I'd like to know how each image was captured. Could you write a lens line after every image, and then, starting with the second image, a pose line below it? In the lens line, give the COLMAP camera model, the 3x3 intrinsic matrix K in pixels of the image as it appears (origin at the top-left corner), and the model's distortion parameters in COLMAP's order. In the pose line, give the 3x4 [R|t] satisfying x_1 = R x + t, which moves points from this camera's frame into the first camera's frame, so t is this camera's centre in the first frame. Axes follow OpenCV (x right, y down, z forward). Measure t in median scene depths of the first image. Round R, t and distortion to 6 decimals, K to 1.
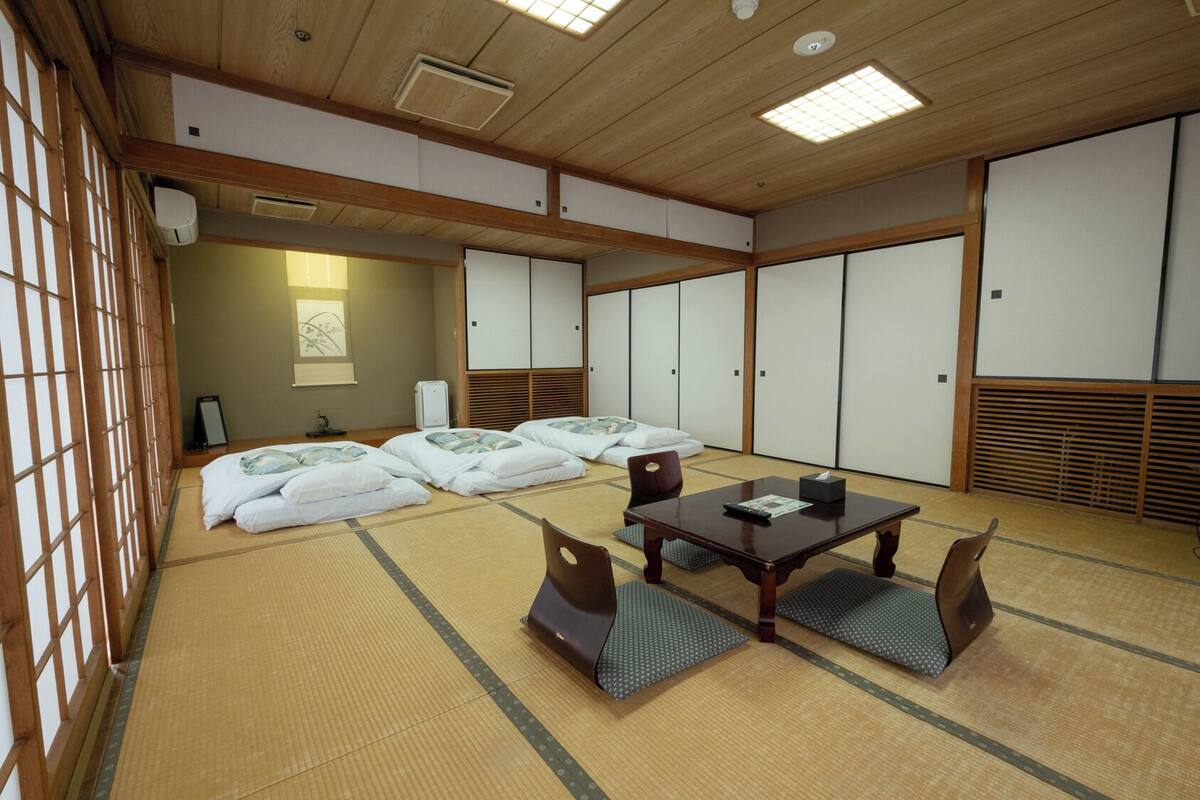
lens RADIAL K [[508.2, 0, 600.0], [0, 508.2, 400.0], [0, 0, 1]] dist [0.002158, 0.000121]
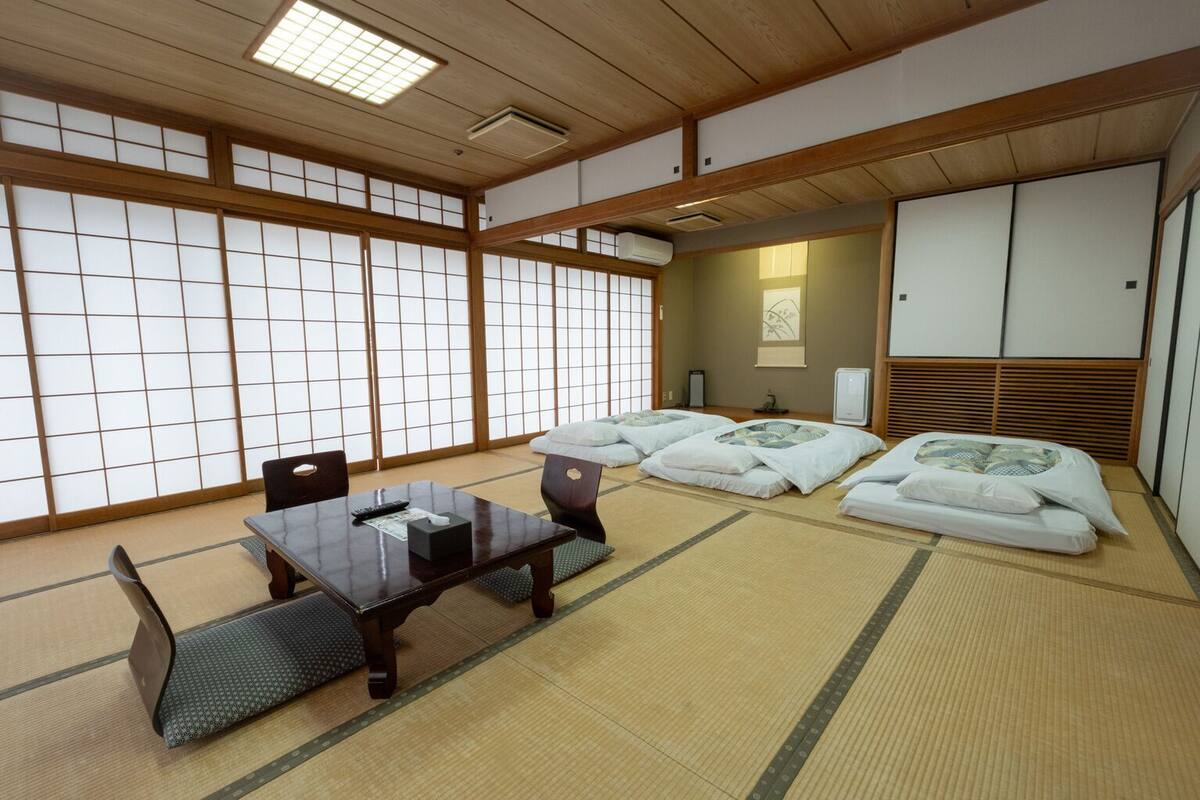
lens RADIAL K [[513.2, 0, 600.0], [0, 513.2, 400.0], [0, 0, 1]] dist [-0.002270, -0.000193]
pose [[0.191185, 0.111608, -0.975188, 0.477016], [-0.069055, 0.992582, 0.100061, -0.043726], [0.979122, 0.048211, 0.197474, 0.422119]]
